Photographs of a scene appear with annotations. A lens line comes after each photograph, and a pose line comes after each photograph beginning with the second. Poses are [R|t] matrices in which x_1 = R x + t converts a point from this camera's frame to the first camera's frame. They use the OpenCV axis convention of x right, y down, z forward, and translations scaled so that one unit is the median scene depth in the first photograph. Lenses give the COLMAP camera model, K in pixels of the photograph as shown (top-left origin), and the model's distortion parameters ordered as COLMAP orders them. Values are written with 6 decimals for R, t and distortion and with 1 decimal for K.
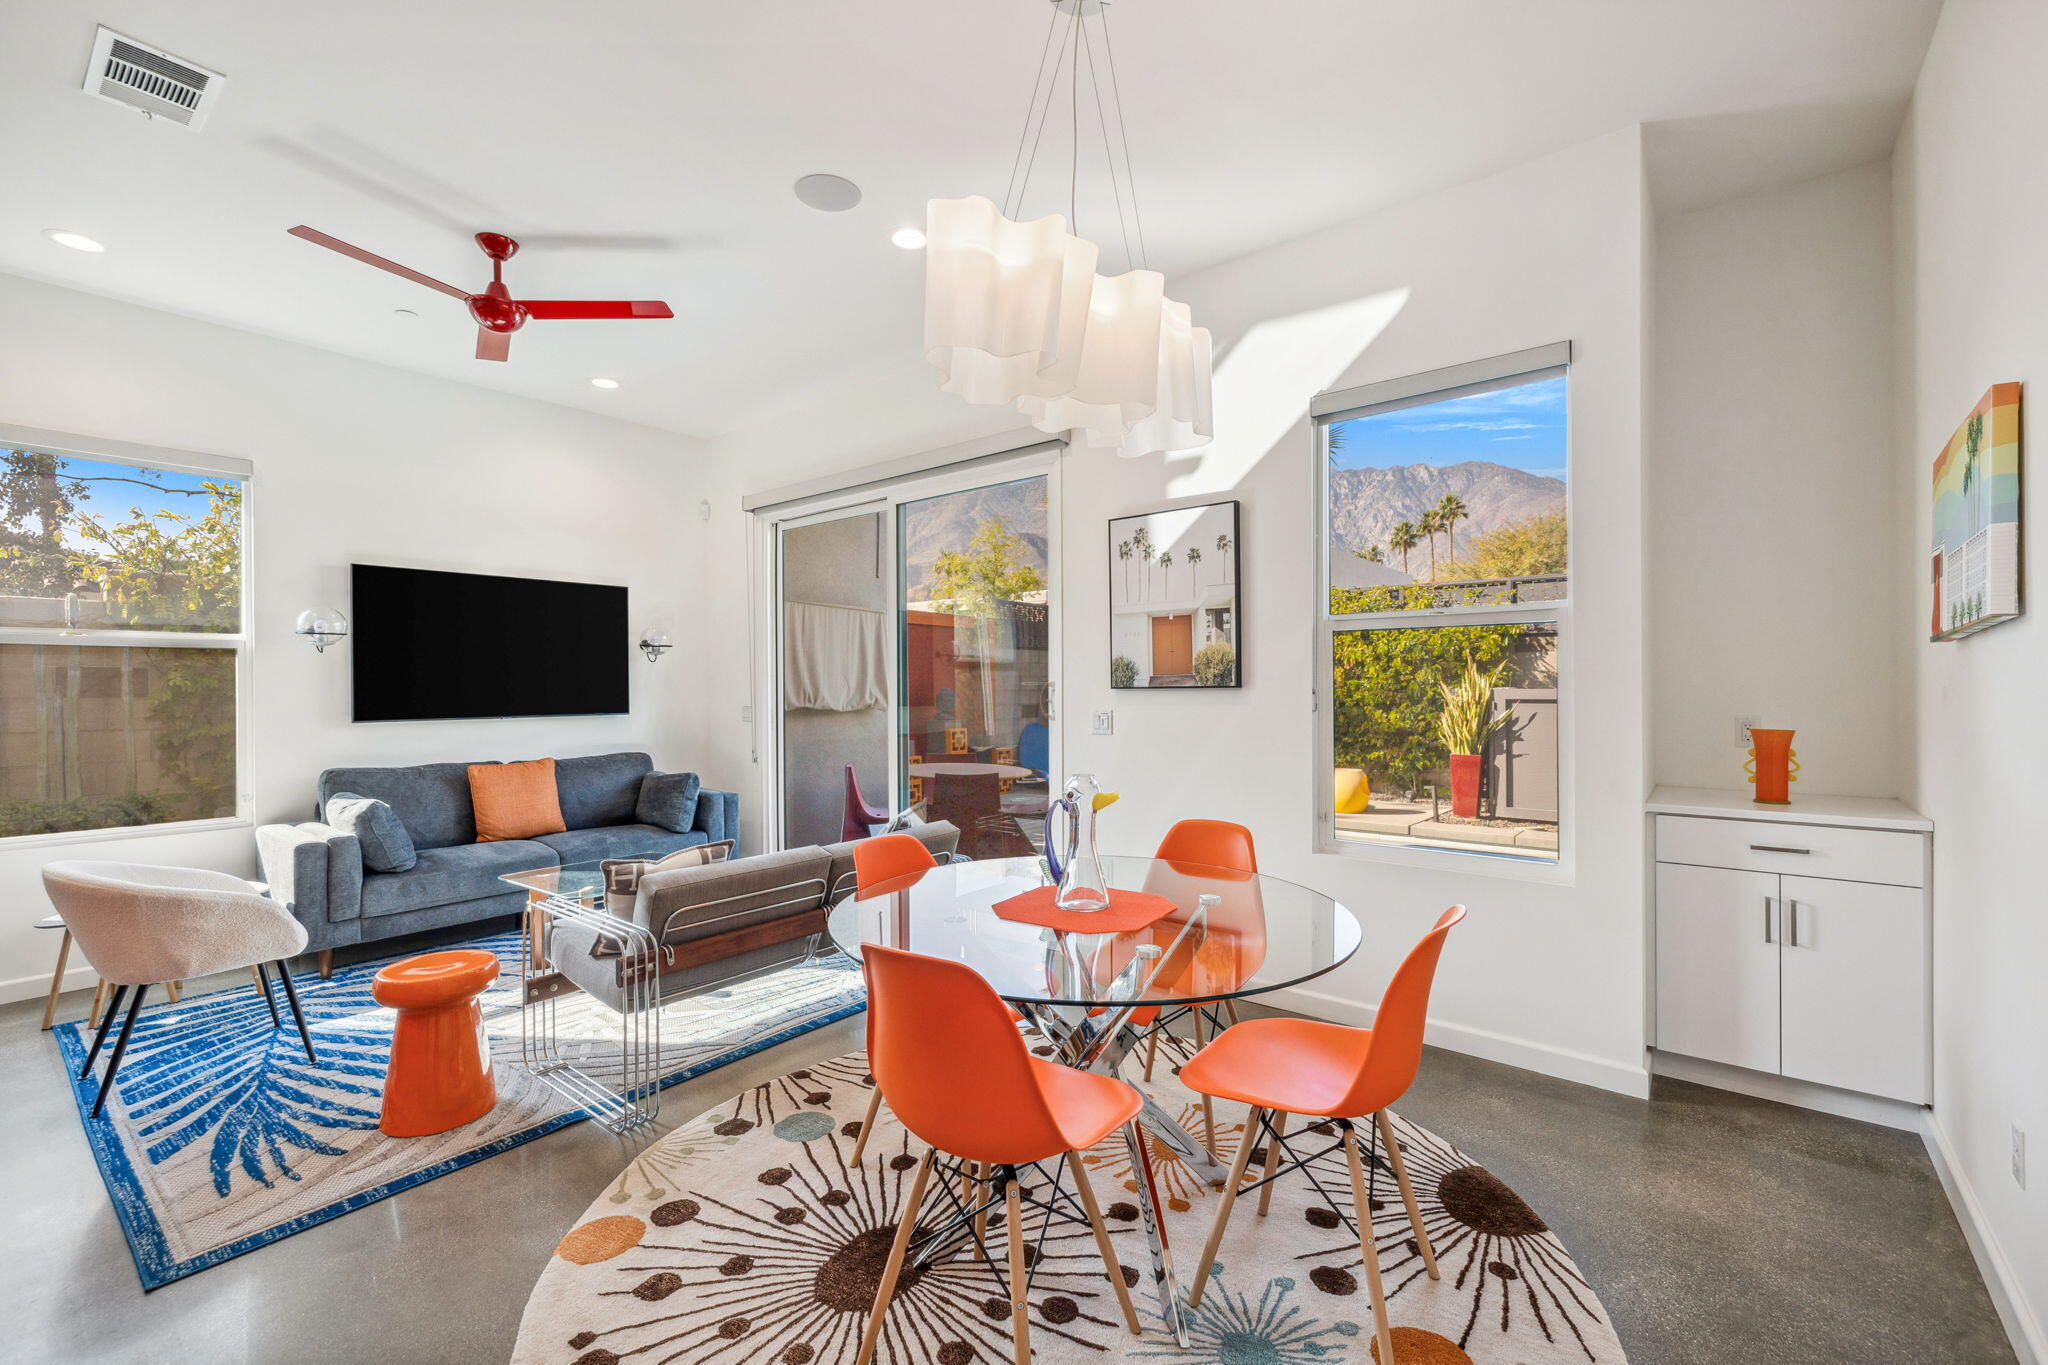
lens RADIAL K [[859.3, 0, 1024.0], [0, 859.3, 682.5], [0, 0, 1]] dist [0.001030, 0.000059]
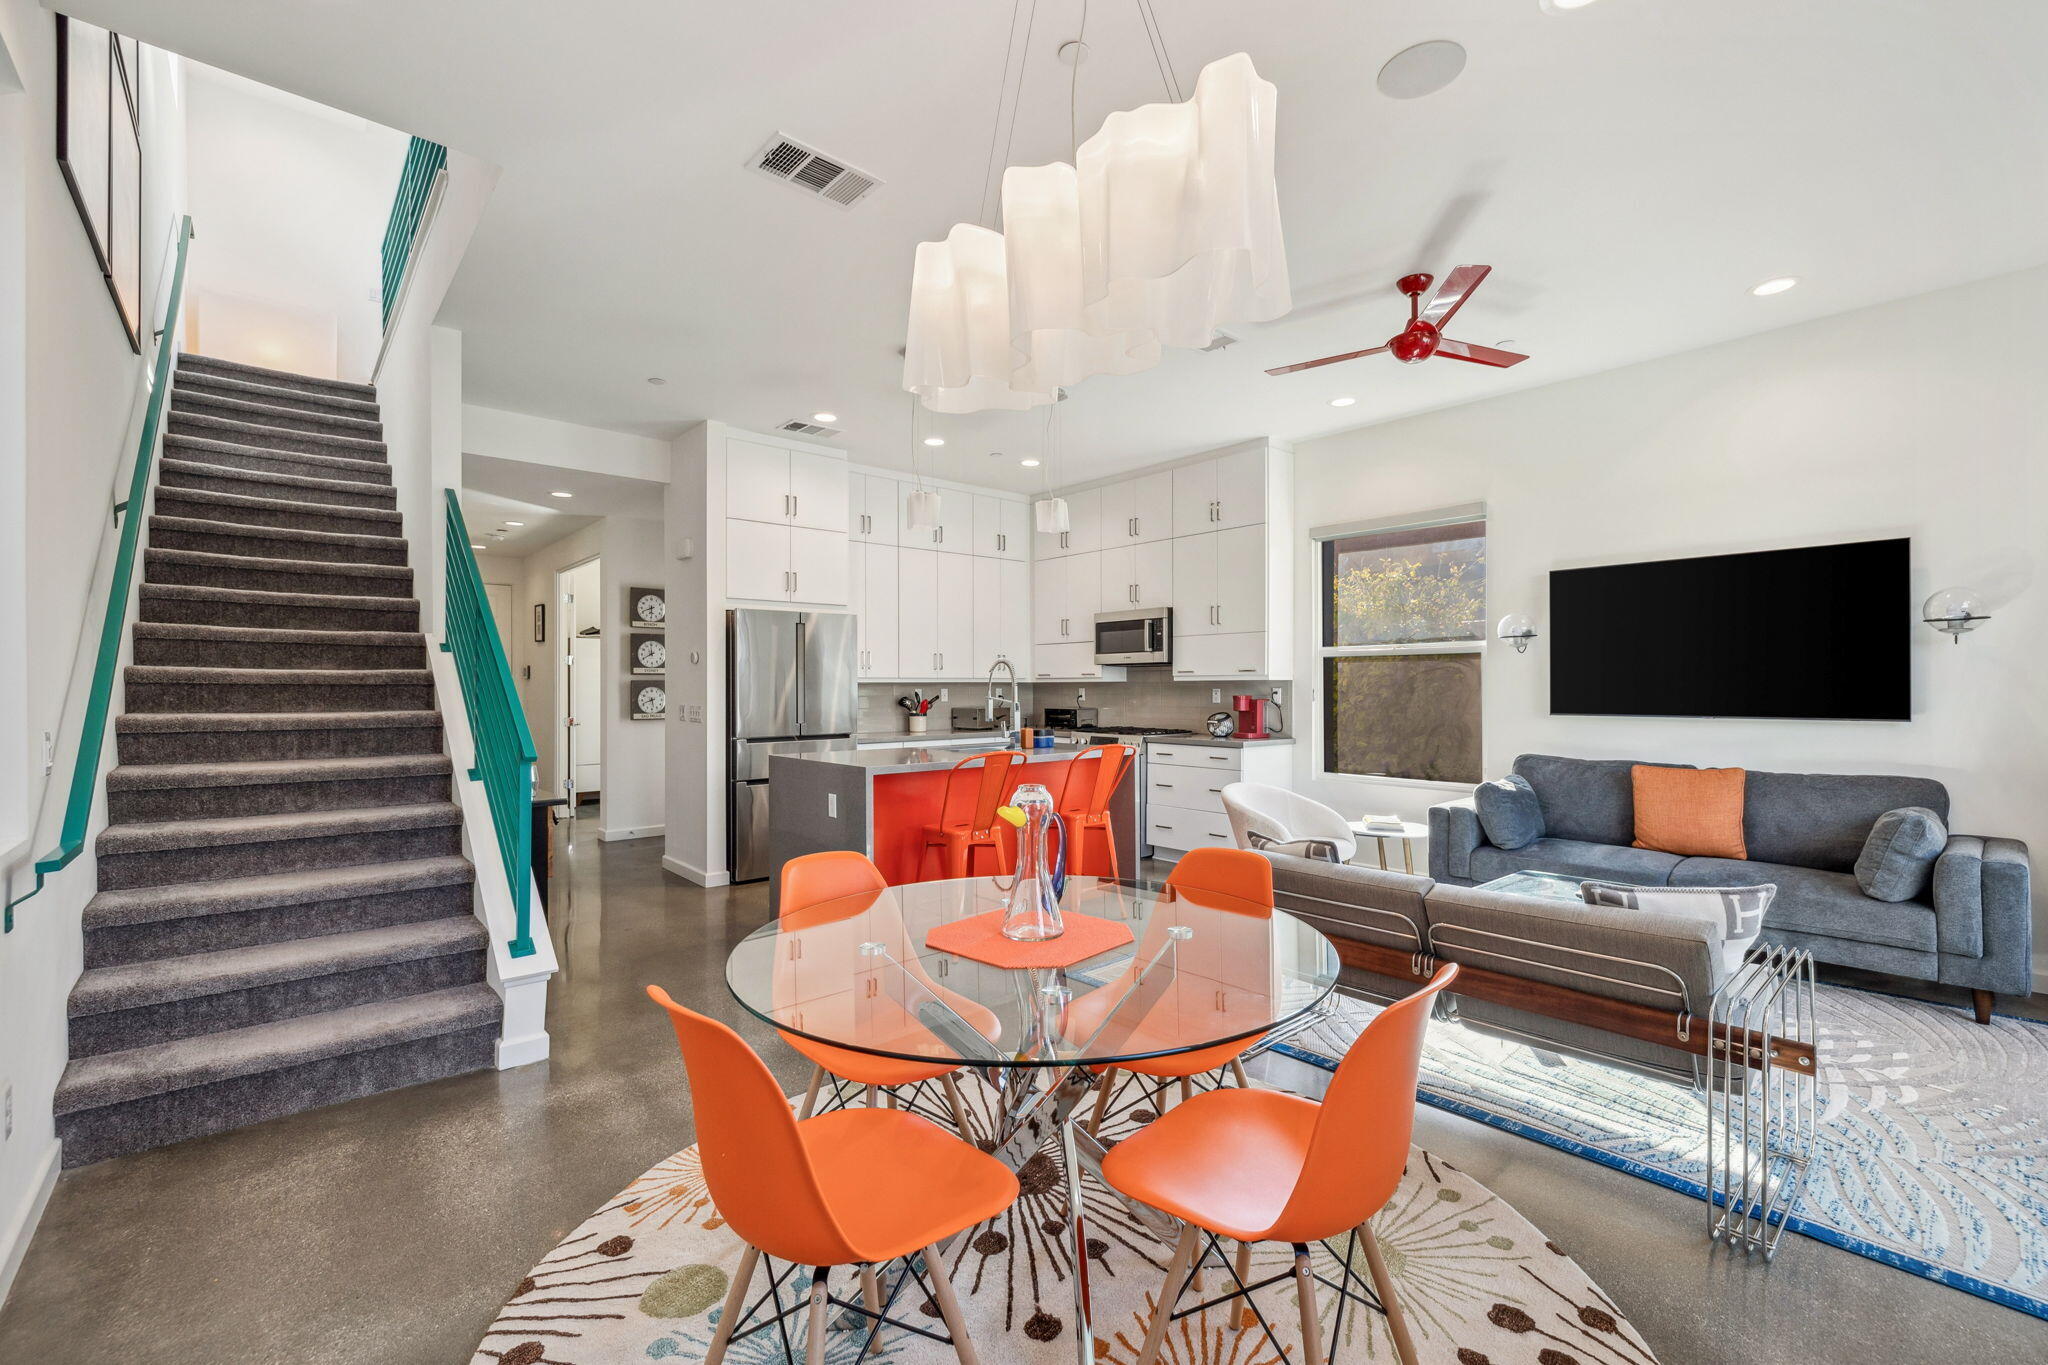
lens RADIAL K [[859.3, 0, 1024.0], [0, 859.3, 682.5], [0, 0, 1]] dist [0.001030, 0.000059]
pose [[-0.158645, -0.000068, -0.987336, 0.409155], [0.004741, 0.999988, -0.000830, 0.002821], [0.987324, -0.004813, -0.158643, 0.493342]]
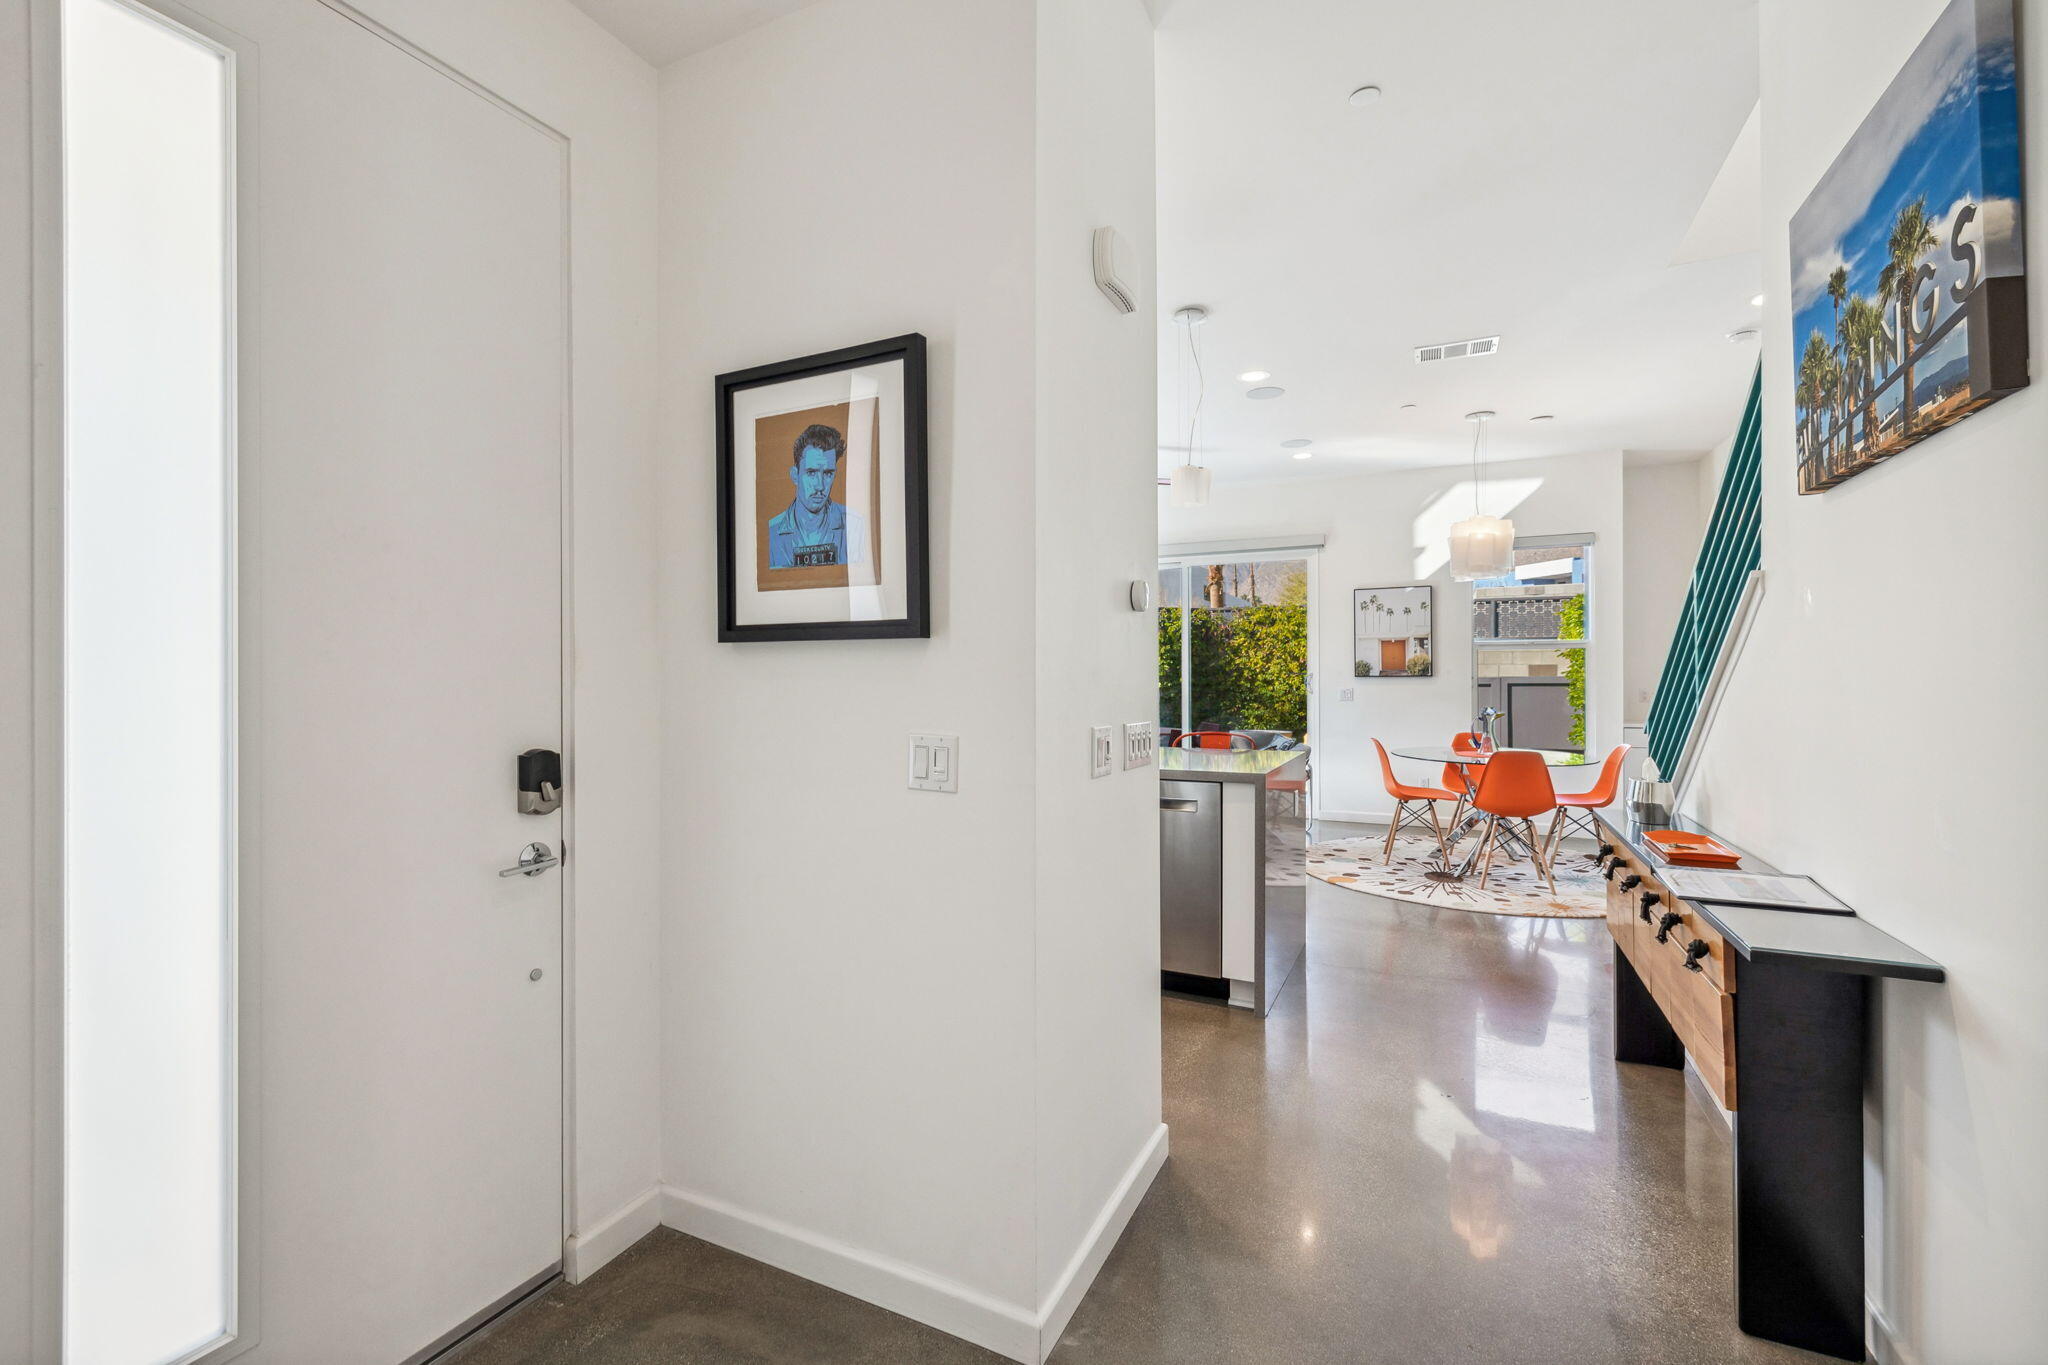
lens RADIAL K [[859.3, 0, 1024.0], [0, 859.3, 682.5], [0, 0, 1]] dist [0.001030, 0.000059]
pose [[0.974869, -0.002090, 0.222767, -0.896717], [-0.000806, 0.999916, 0.012907, -0.003756], [-0.222775, -0.012762, 0.974786, -0.611552]]
